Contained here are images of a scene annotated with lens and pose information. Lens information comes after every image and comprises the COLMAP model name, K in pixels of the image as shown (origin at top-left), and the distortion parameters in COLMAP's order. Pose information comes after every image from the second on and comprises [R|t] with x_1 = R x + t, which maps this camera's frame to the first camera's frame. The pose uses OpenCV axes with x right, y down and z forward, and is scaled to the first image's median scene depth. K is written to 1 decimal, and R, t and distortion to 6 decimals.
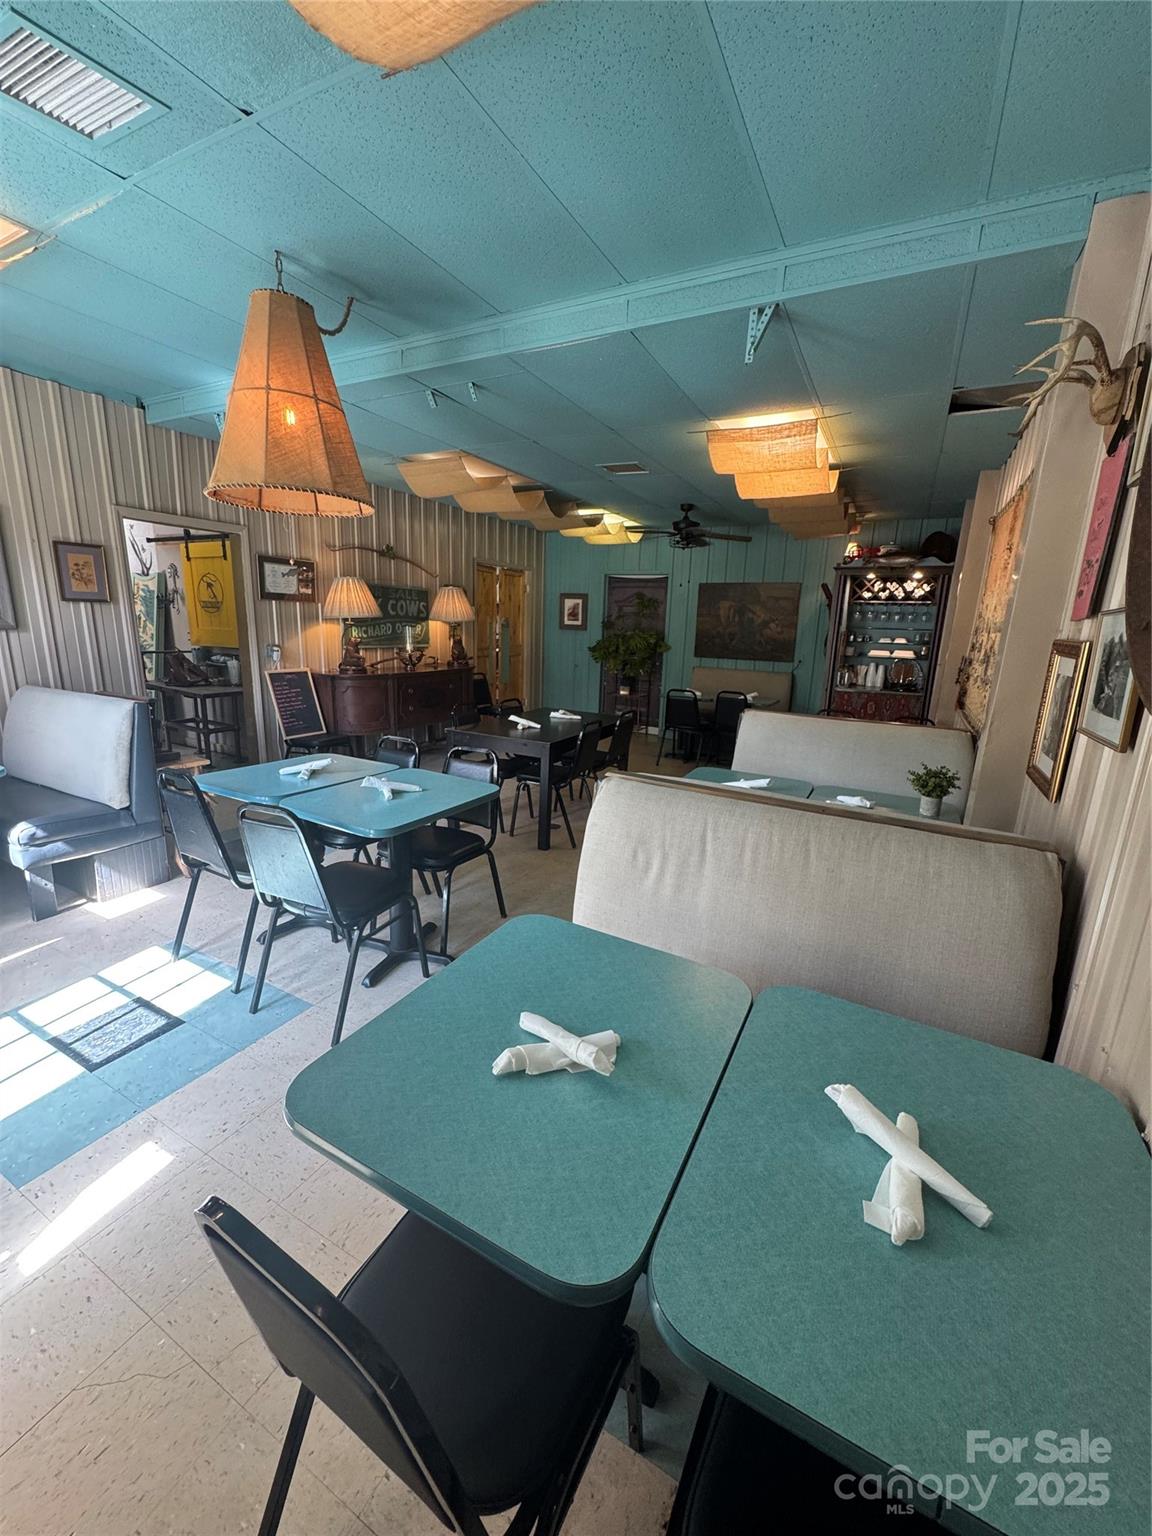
lens RADIAL K [[617.5, 0, 581.7], [0, 617.5, 767.8], [0, 0, 1]] dist [-0.004489, 0.000811]
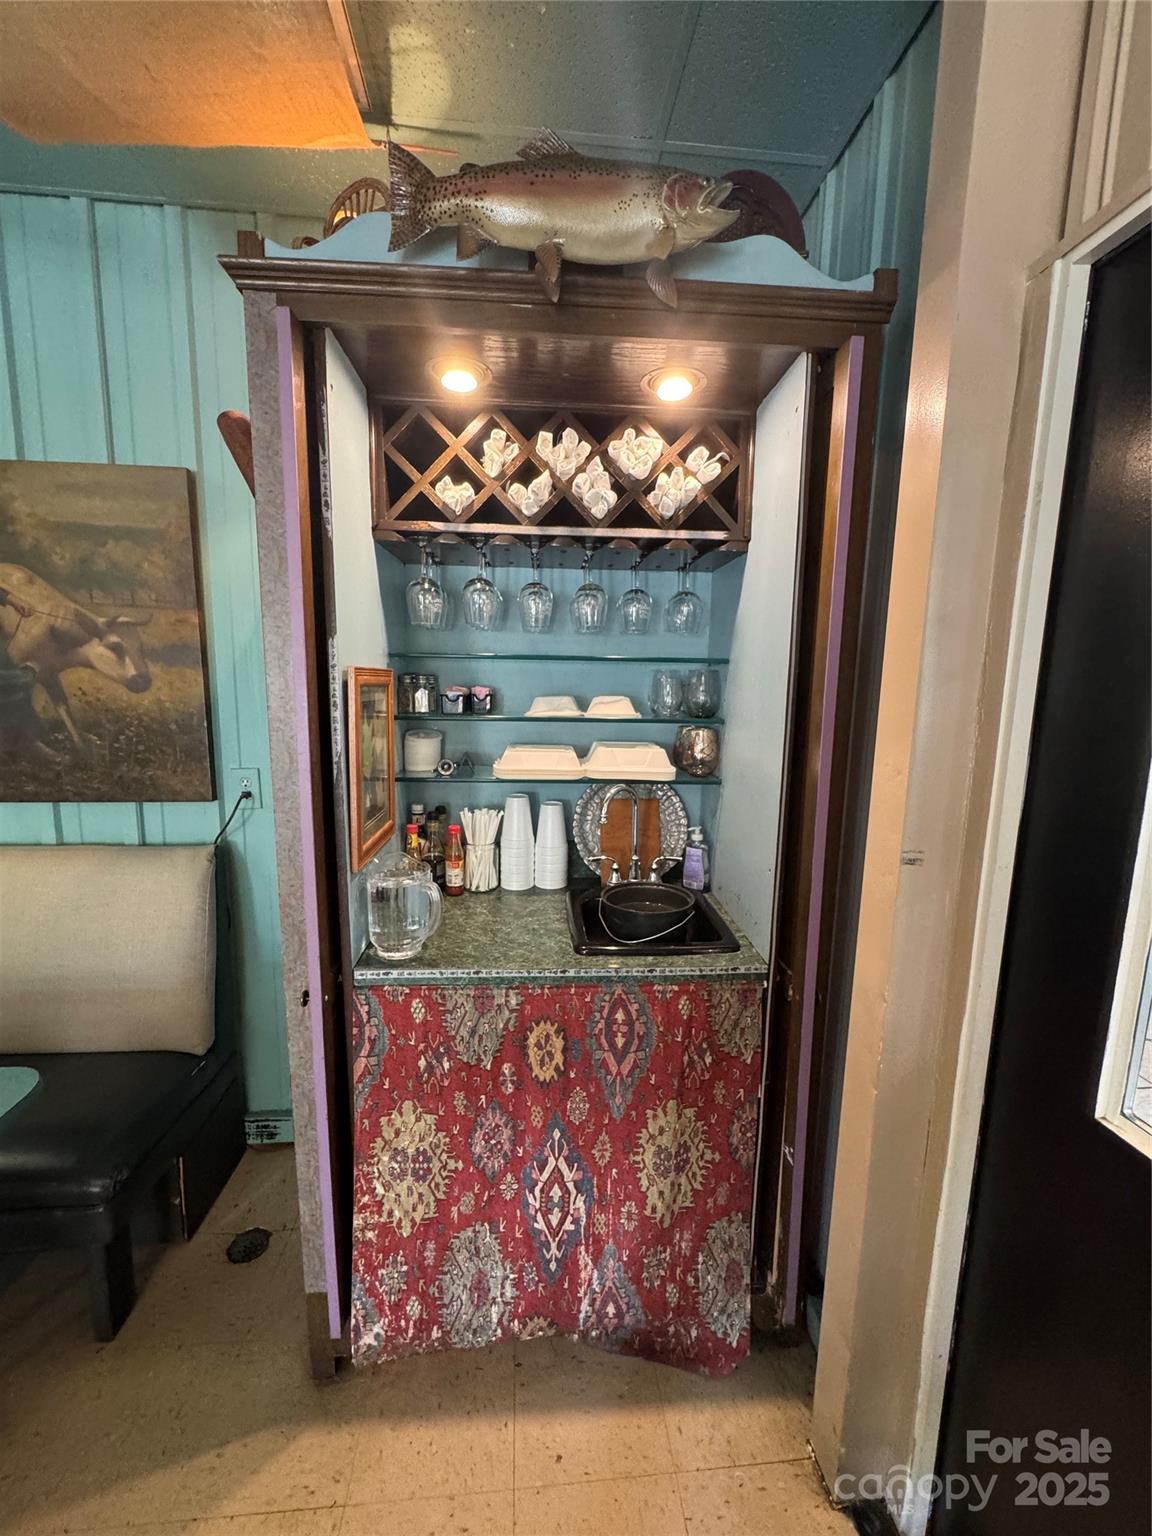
lens RADIAL K [[617.5, 0, 571.8], [0, 617.5, 770.0], [0, 0, 1]] dist [-0.004489, 0.000811]
pose [[0.845878, -0.095681, 0.524724, 0.374200], [0.132653, 0.990606, -0.033210, -0.175235], [-0.516617, 0.097698, 0.850624, 0.803778]]
